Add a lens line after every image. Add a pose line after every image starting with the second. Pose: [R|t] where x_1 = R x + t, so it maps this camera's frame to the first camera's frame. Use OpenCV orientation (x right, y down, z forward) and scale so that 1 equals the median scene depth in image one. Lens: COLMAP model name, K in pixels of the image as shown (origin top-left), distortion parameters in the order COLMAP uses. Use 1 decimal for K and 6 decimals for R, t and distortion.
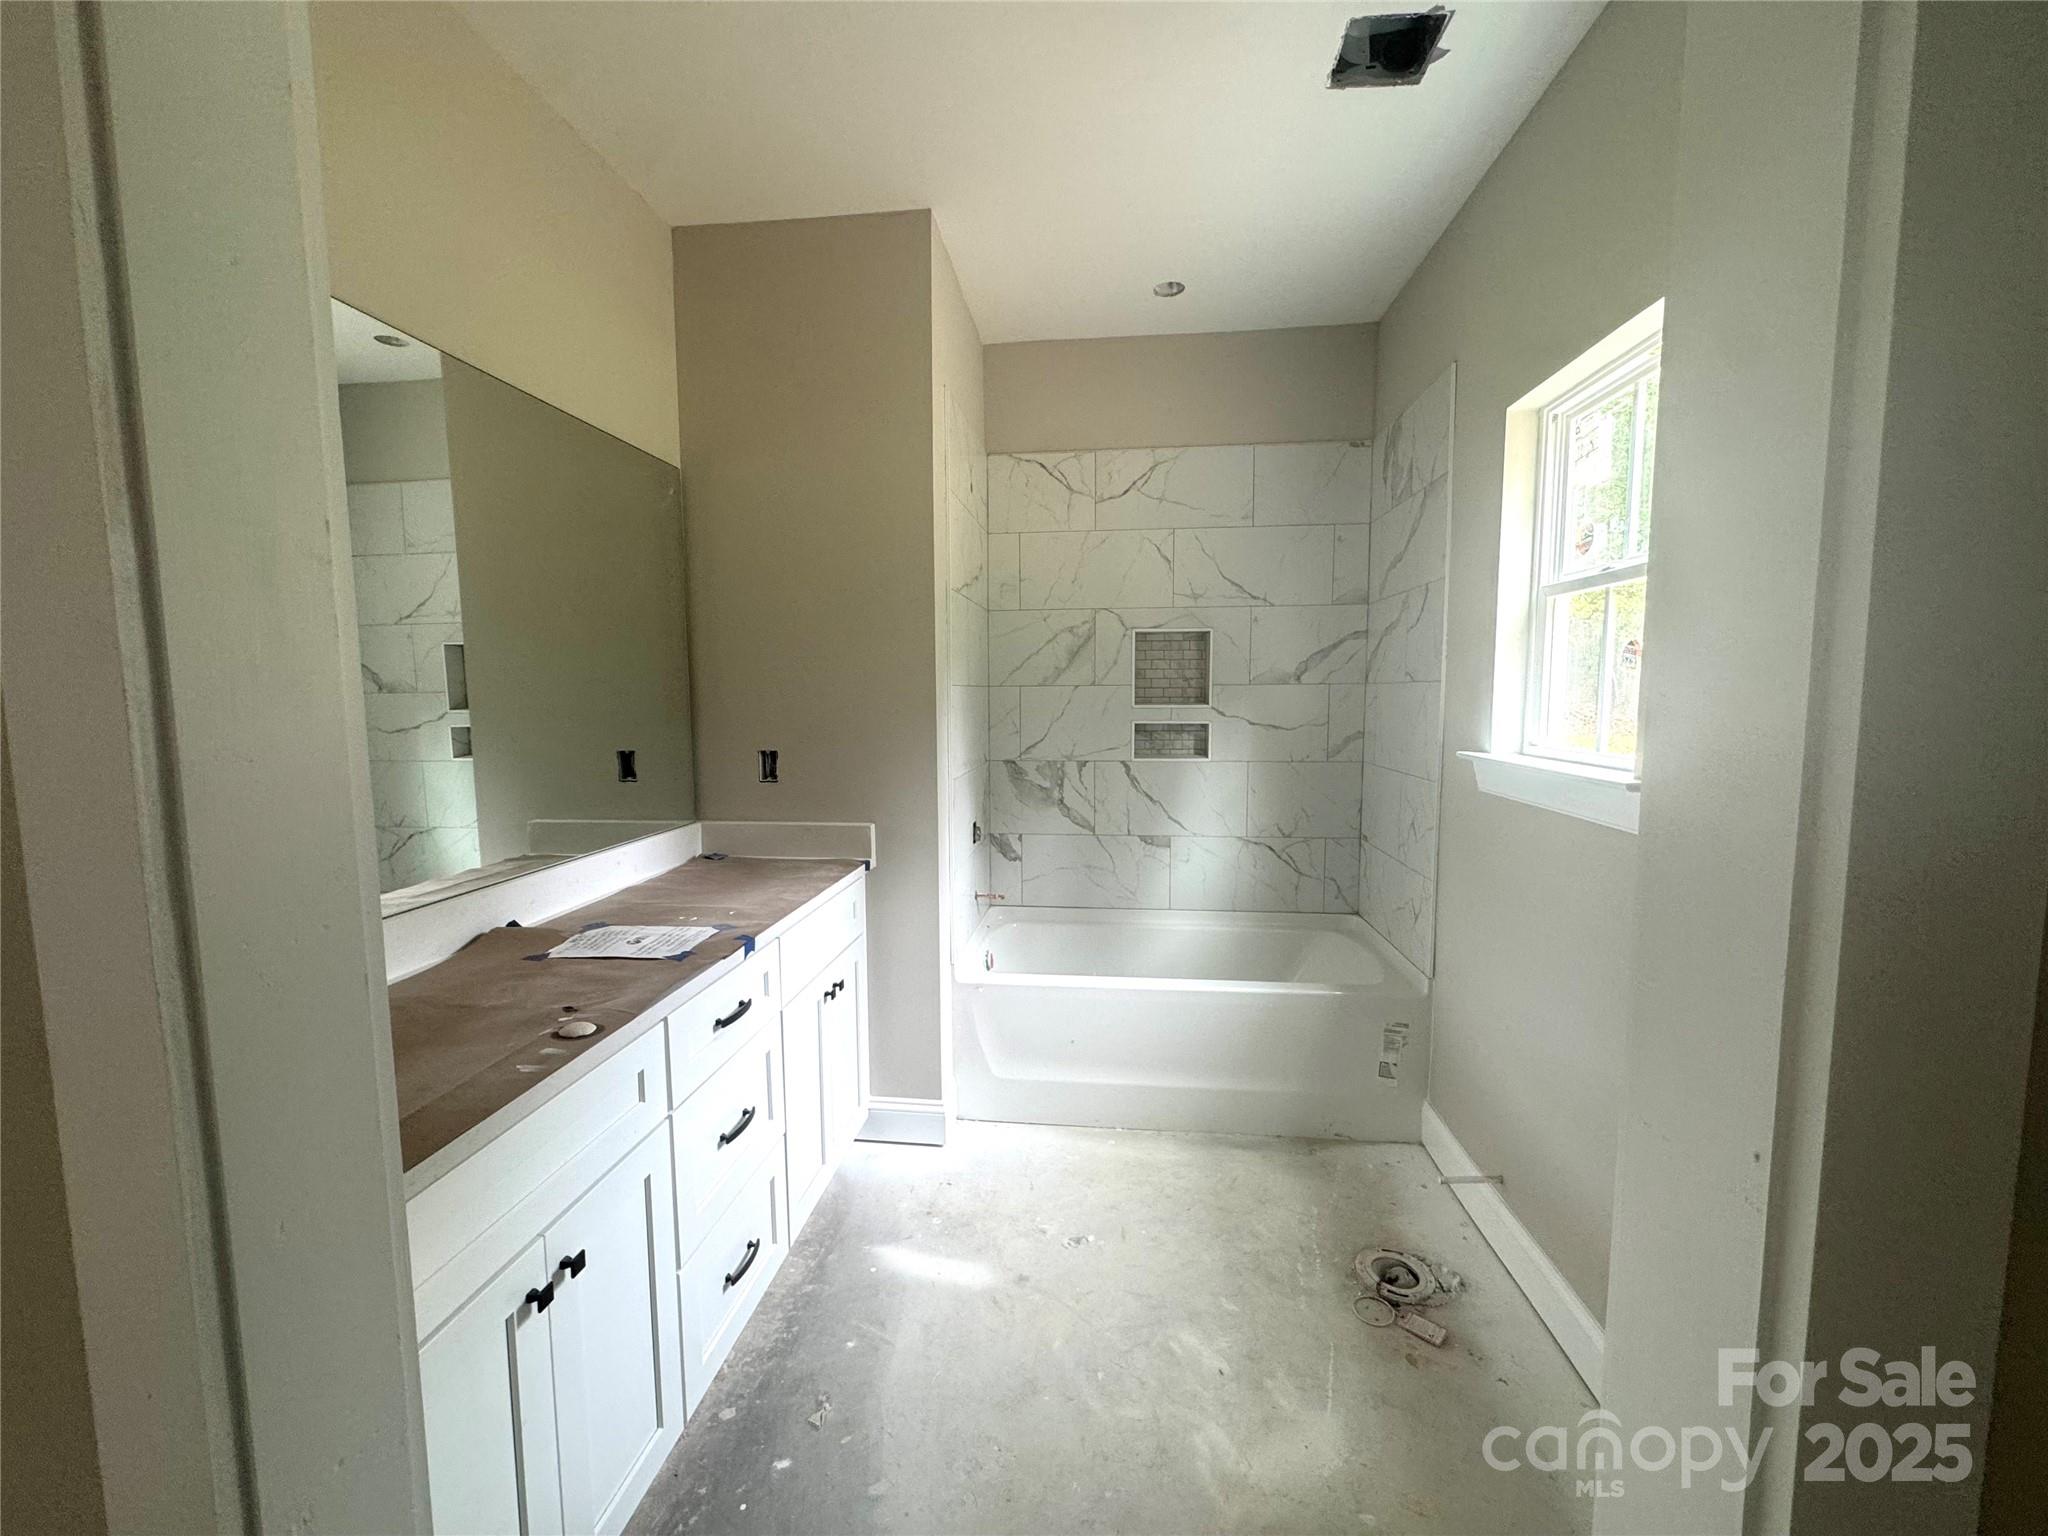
lens RADIAL K [[816.0, 0, 1030.1], [0, 816.0, 769.0], [0, 0, 1]] dist [0.003125, 0.000111]
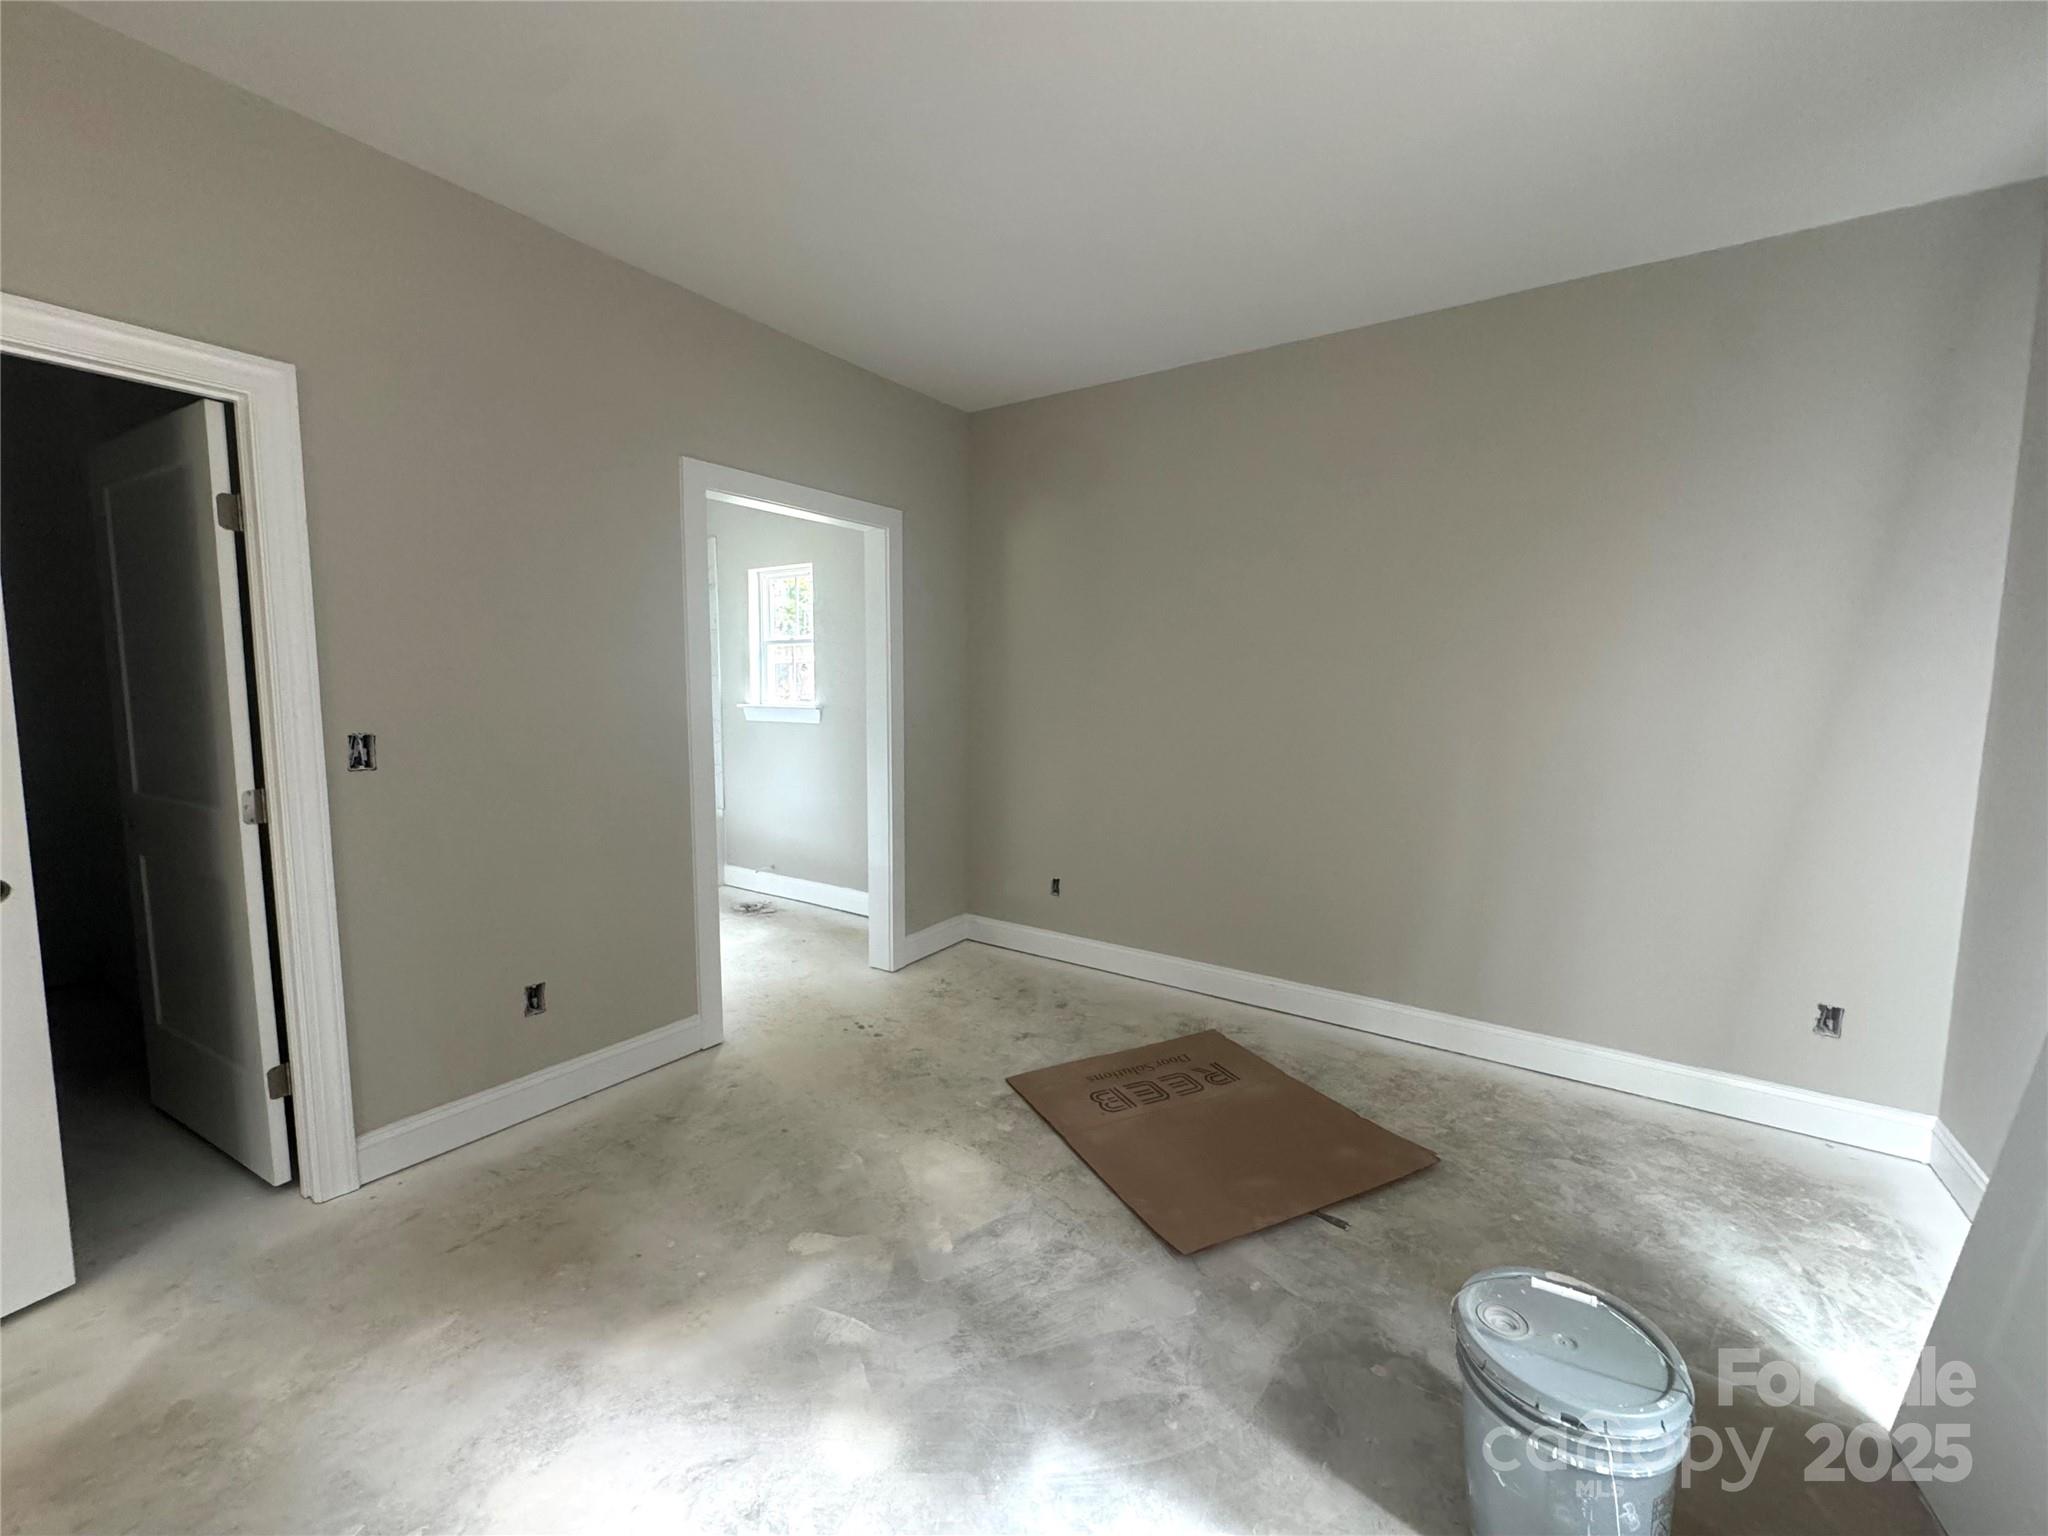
lens RADIAL K [[816.0, 0, 1030.1], [0, 816.0, 769.0], [0, 0, 1]] dist [0.003125, 0.000111]
pose [[0.459320, -0.081880, 0.884489, -0.966743], [0.075594, 0.995733, 0.052922, 0.086193], [-0.885048, 0.042554, 0.463550, -0.692580]]
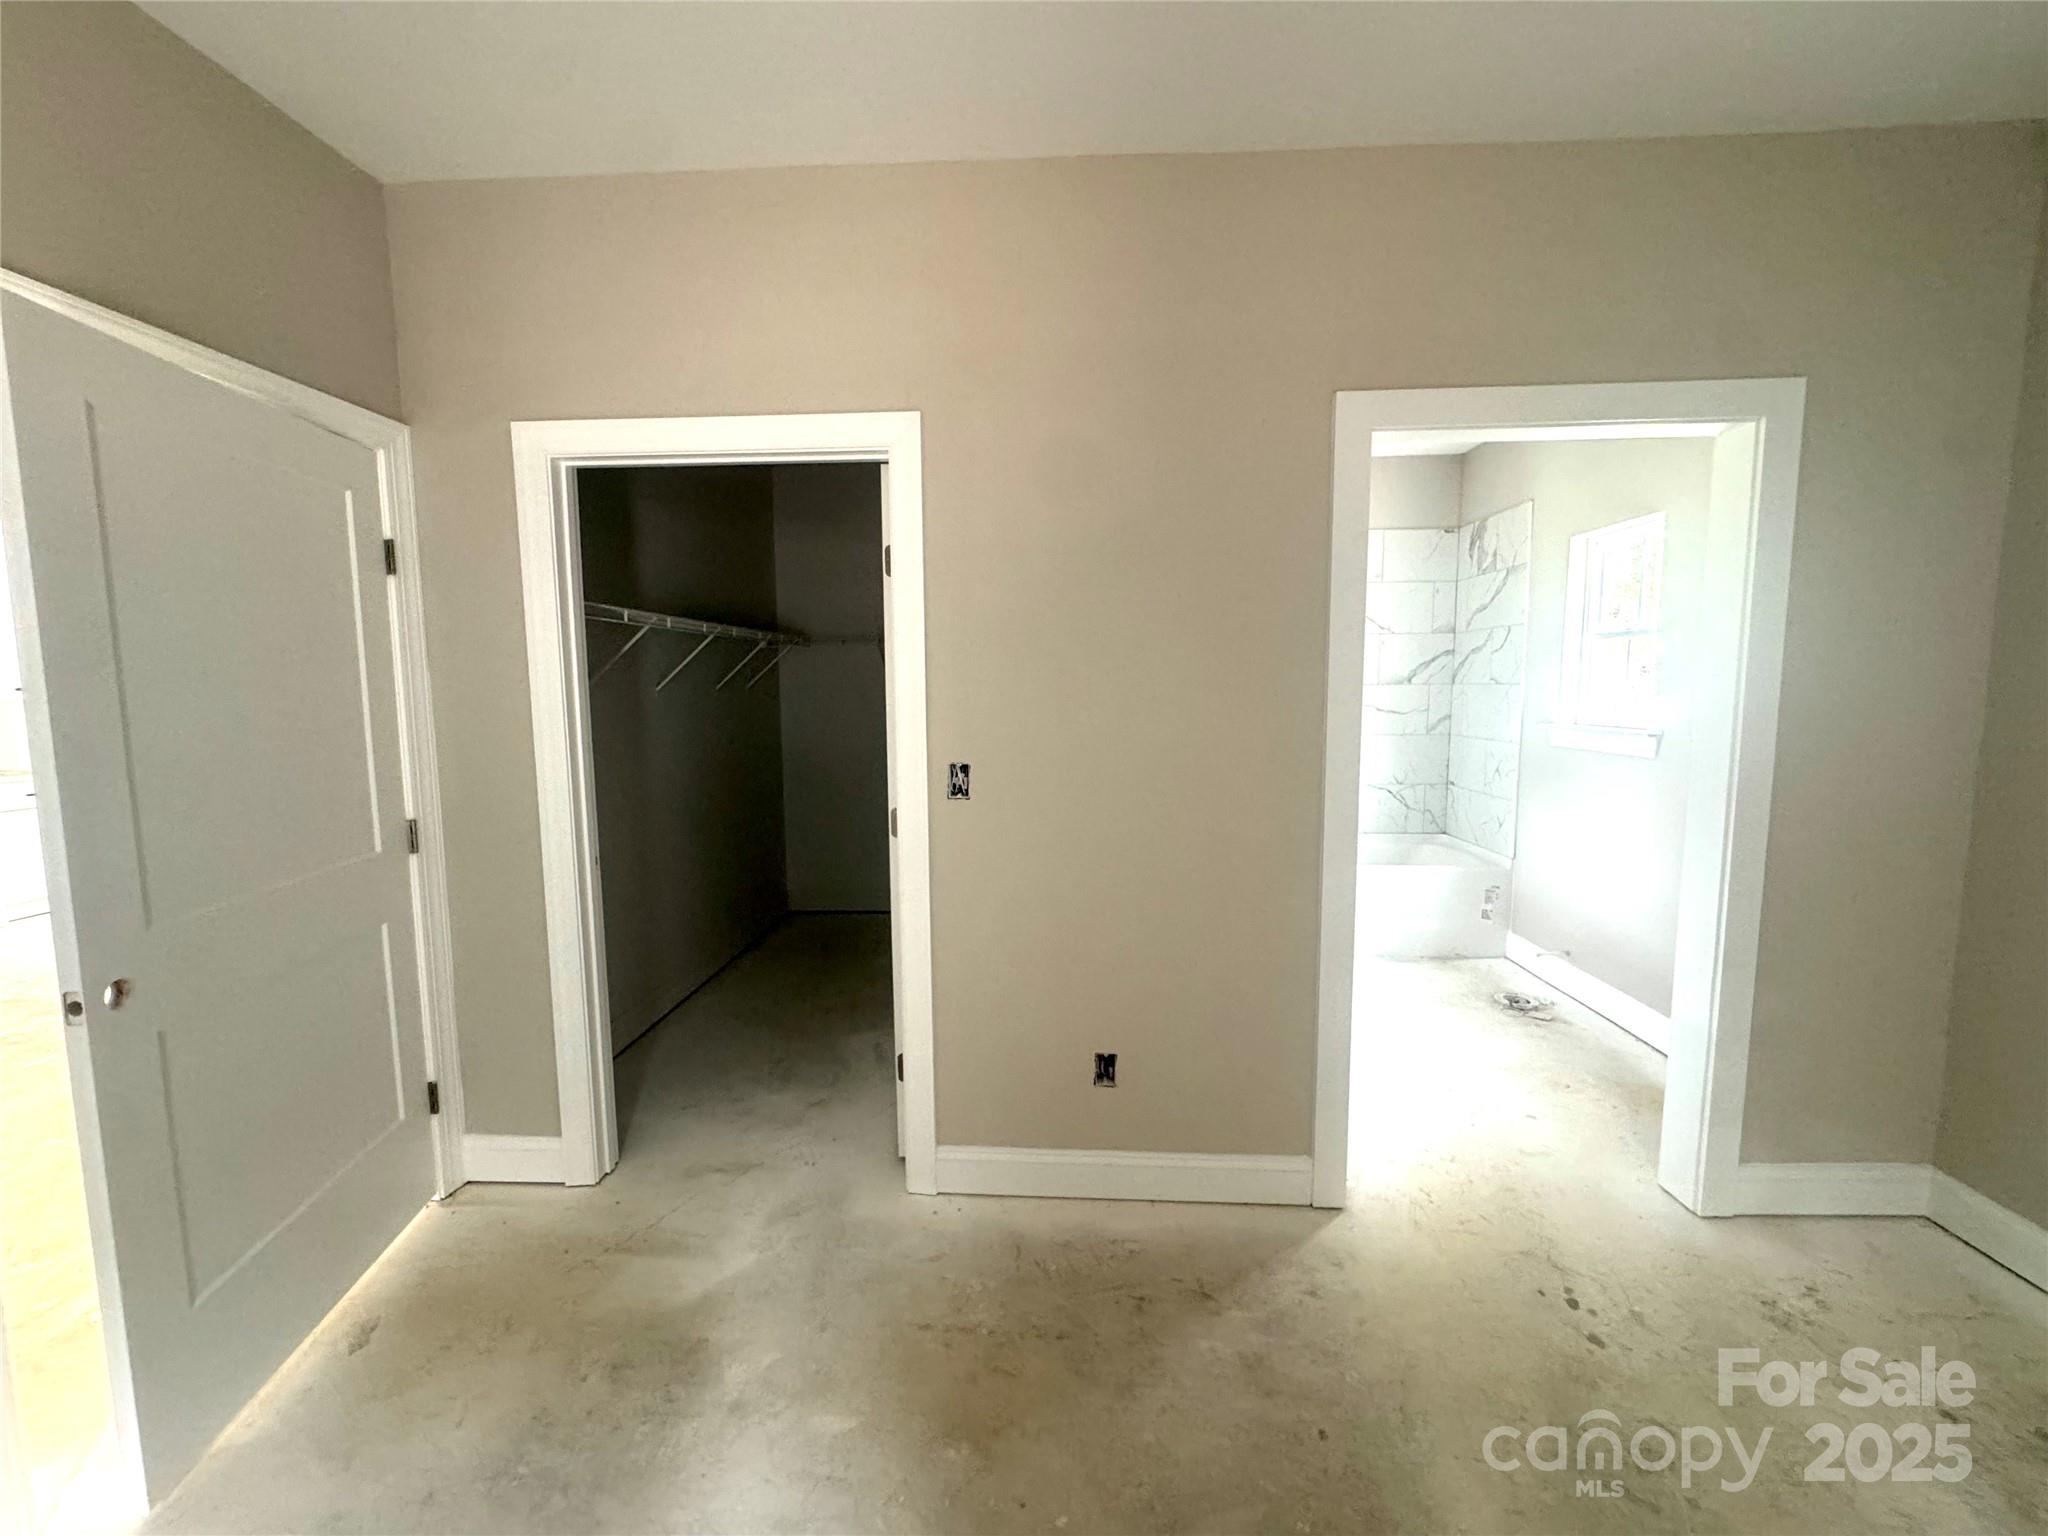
lens RADIAL K [[816.0, 0, 1030.1], [0, 816.0, 769.0], [0, 0, 1]] dist [0.003125, 0.000111]
pose [[0.997751, -0.006497, 0.066720, -0.559449], [0.006084, 0.999961, 0.006385, 0.047903], [-0.066759, -0.005965, 0.997751, -0.562520]]
